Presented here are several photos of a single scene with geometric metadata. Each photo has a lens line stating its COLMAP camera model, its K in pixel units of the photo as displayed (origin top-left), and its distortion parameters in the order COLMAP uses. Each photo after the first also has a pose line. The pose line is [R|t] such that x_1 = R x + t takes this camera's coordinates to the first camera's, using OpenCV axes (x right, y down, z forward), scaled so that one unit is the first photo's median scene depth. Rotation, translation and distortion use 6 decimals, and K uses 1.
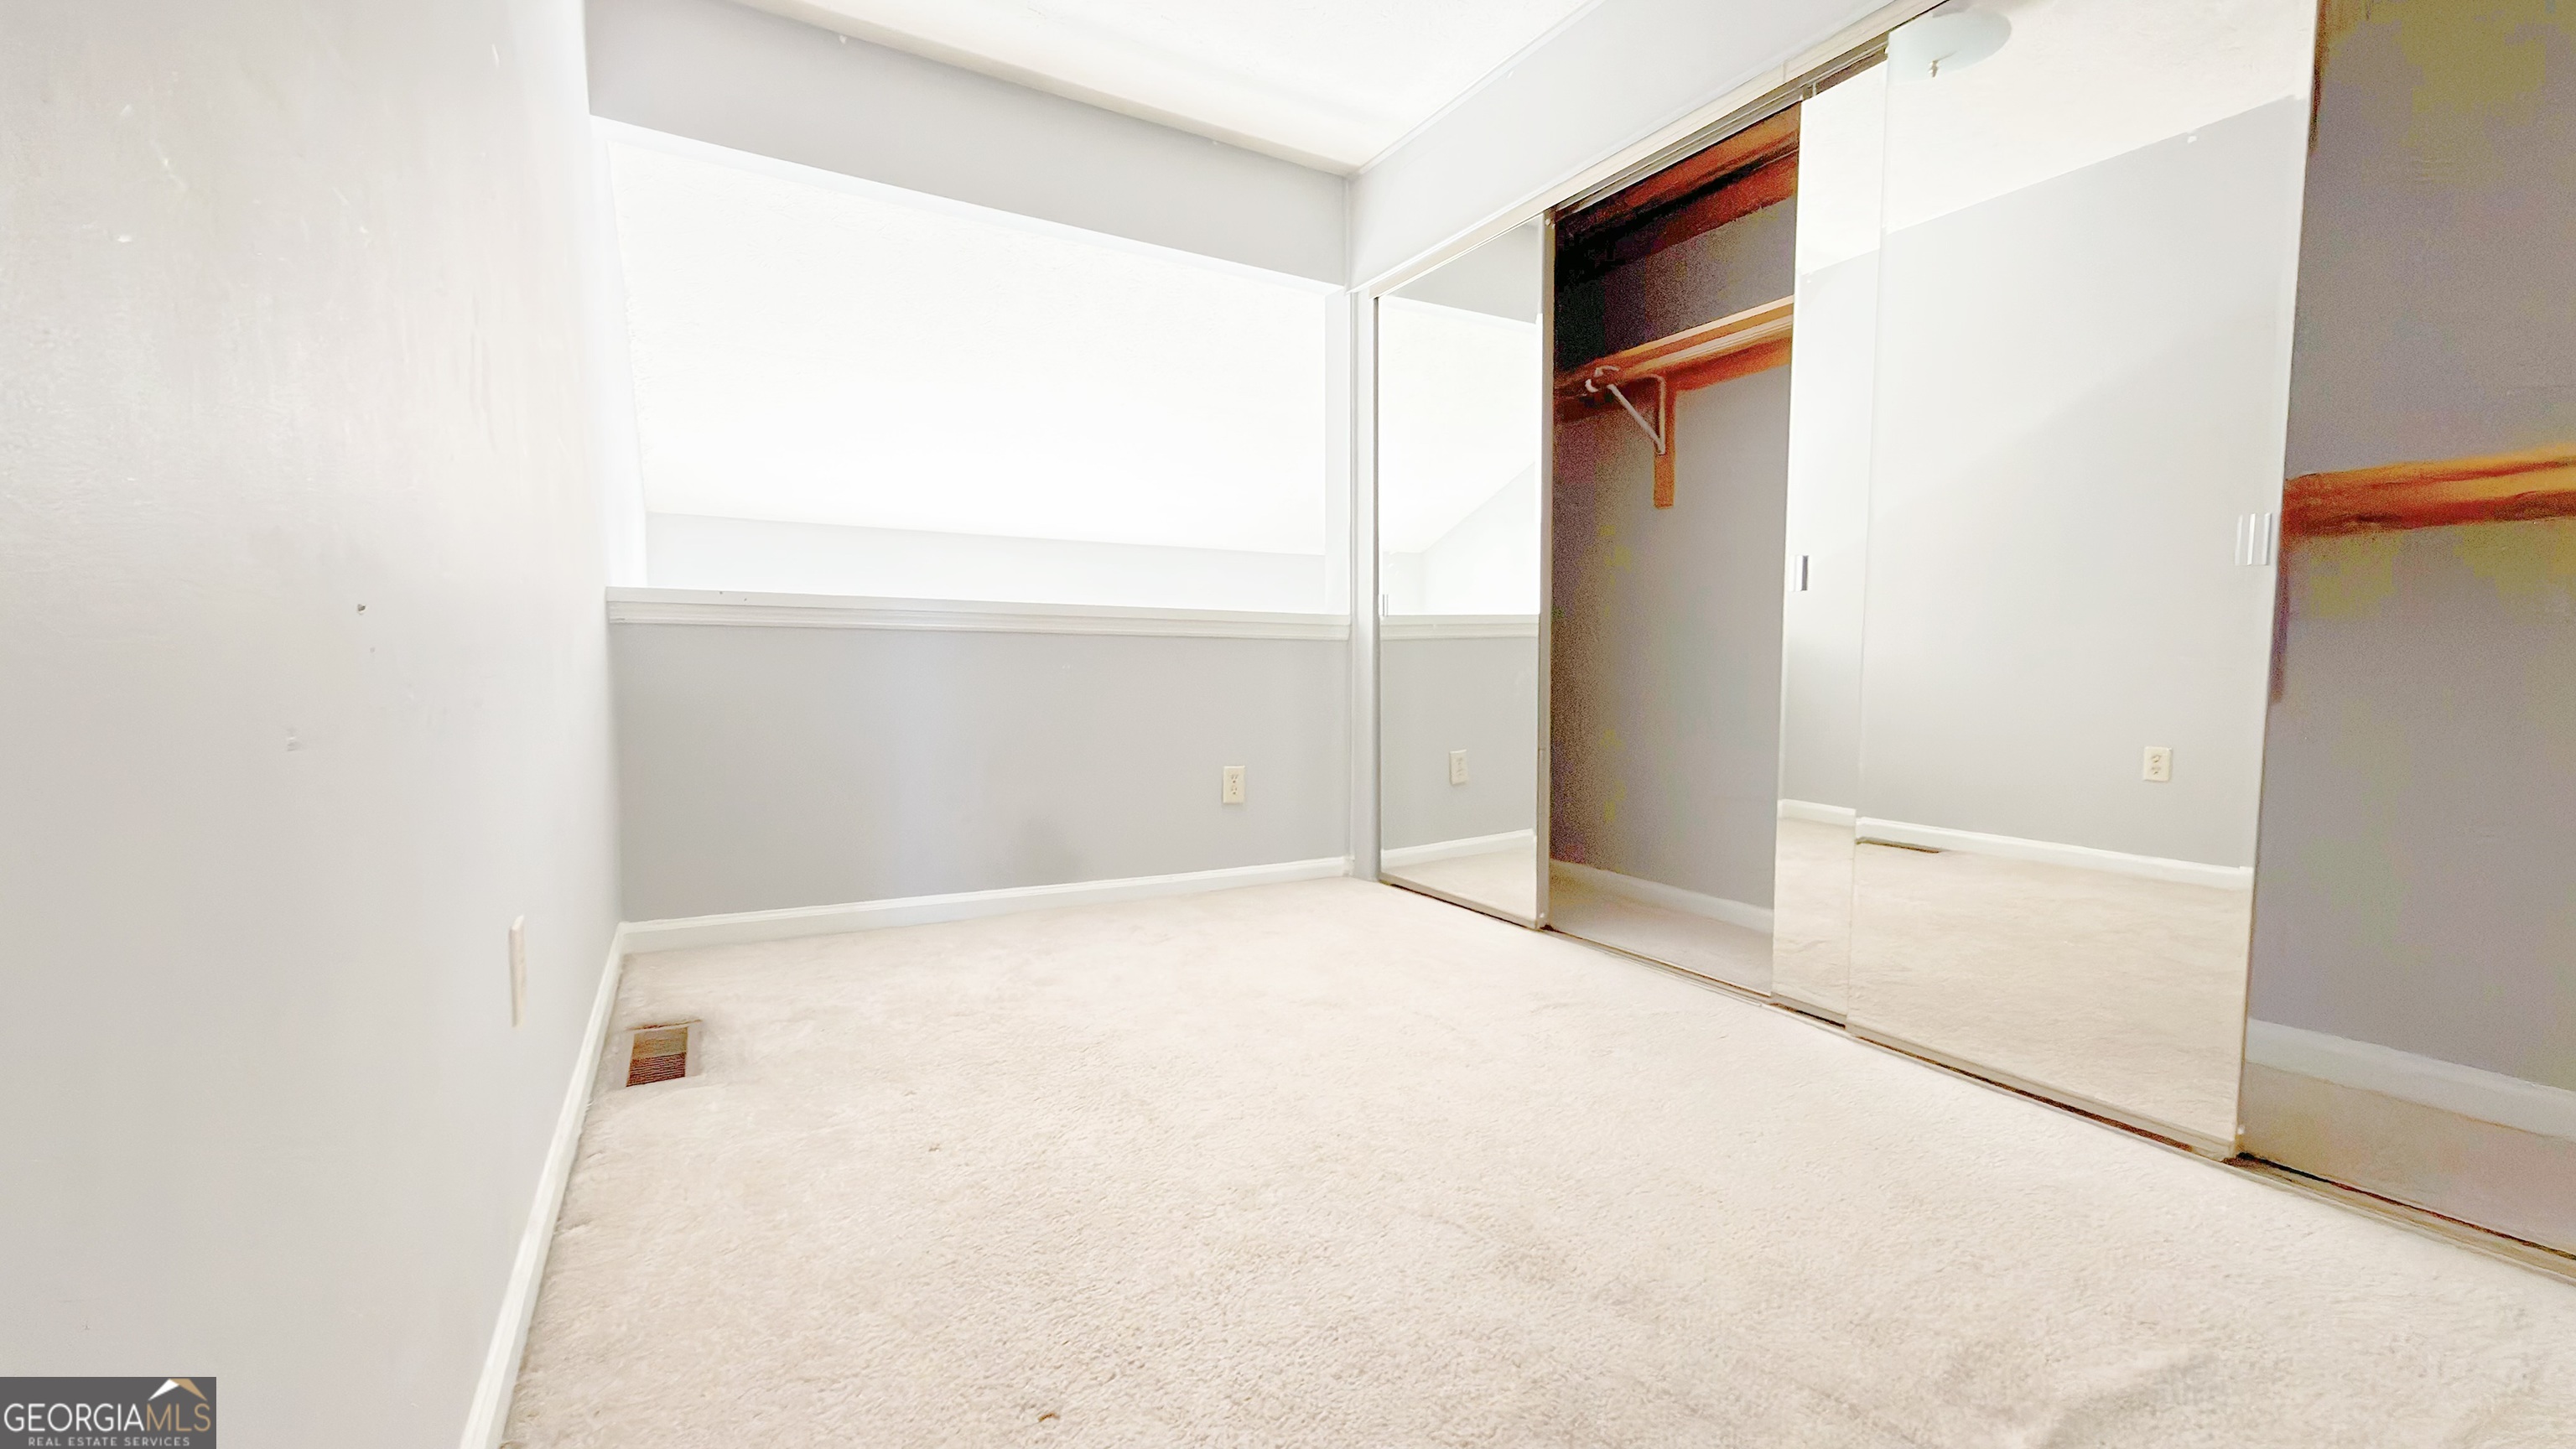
lens RADIAL K [[1026.3, 0, 1279.9], [0, 1026.3, 741.8], [0, 0, 1]] dist [0.001227, -0.000569]
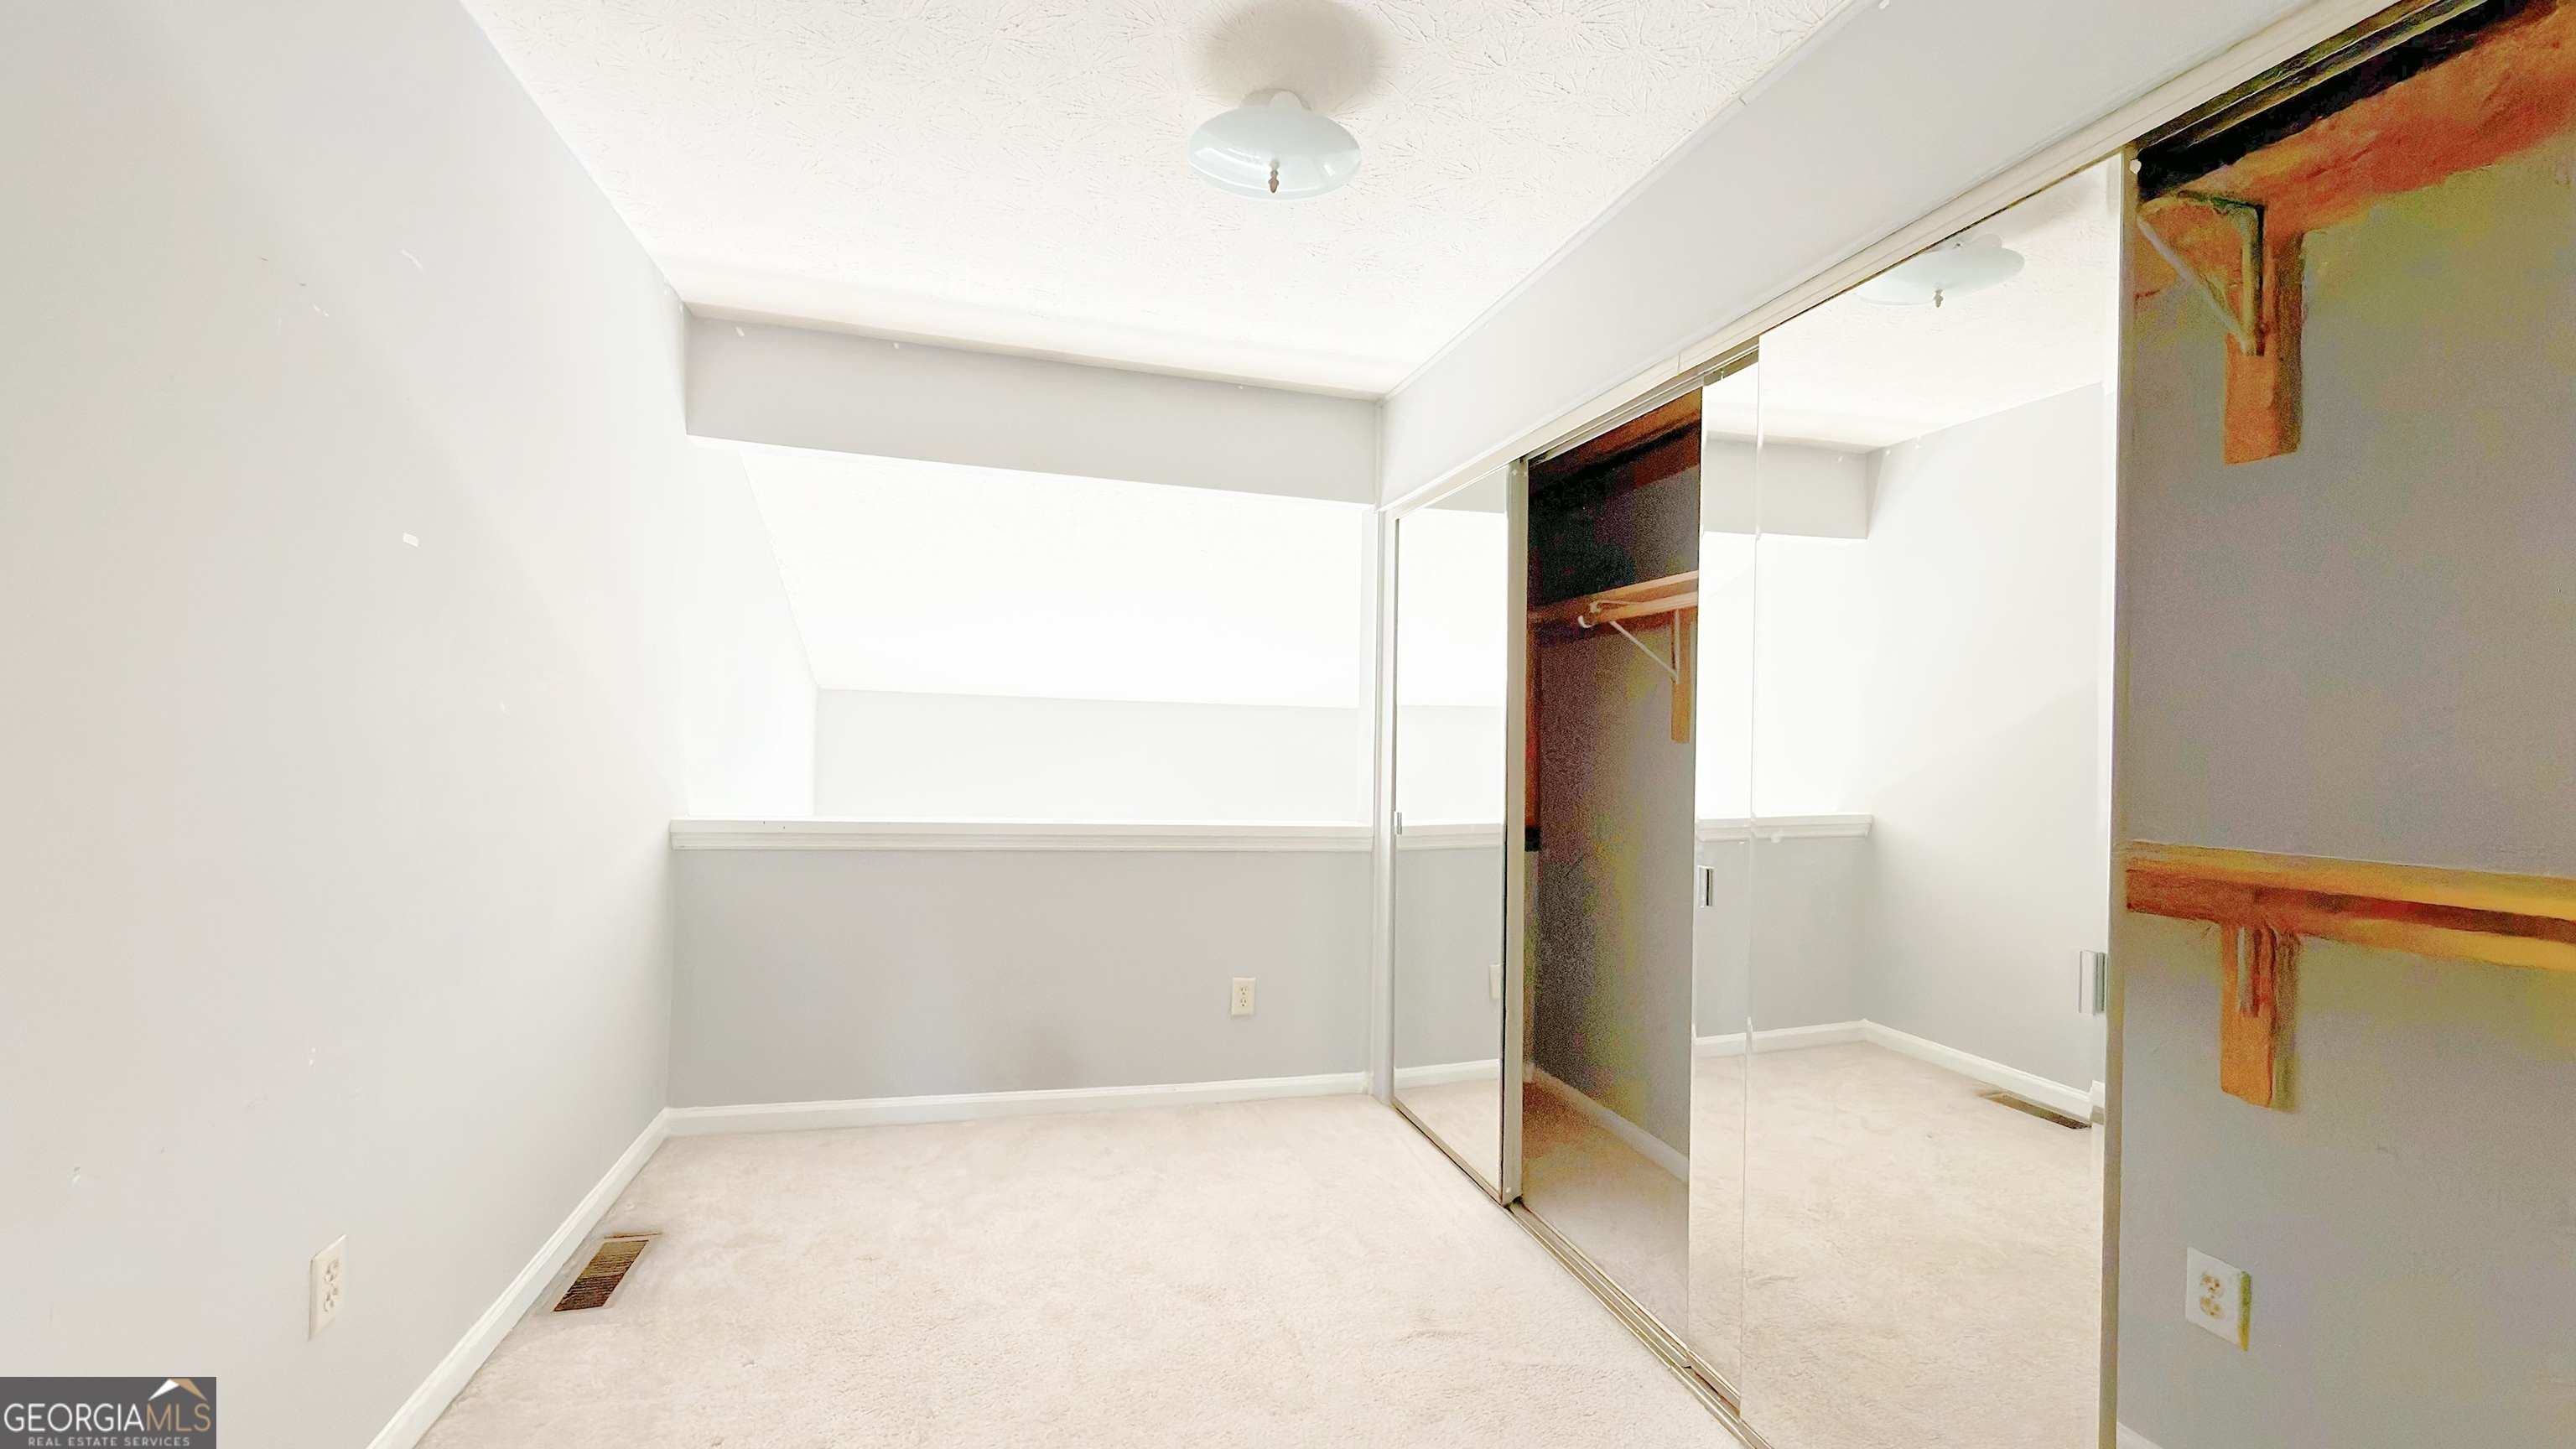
lens RADIAL K [[1026.3, 0, 1286.4], [0, 1026.3, 739.4], [0, 0, 1]] dist [0.001227, -0.000569]
pose [[0.970947, 0.019390, -0.238508, 0.267027], [-0.038436, 0.996408, -0.075464, -0.156161], [0.236188, 0.082438, 0.968204, 0.014682]]
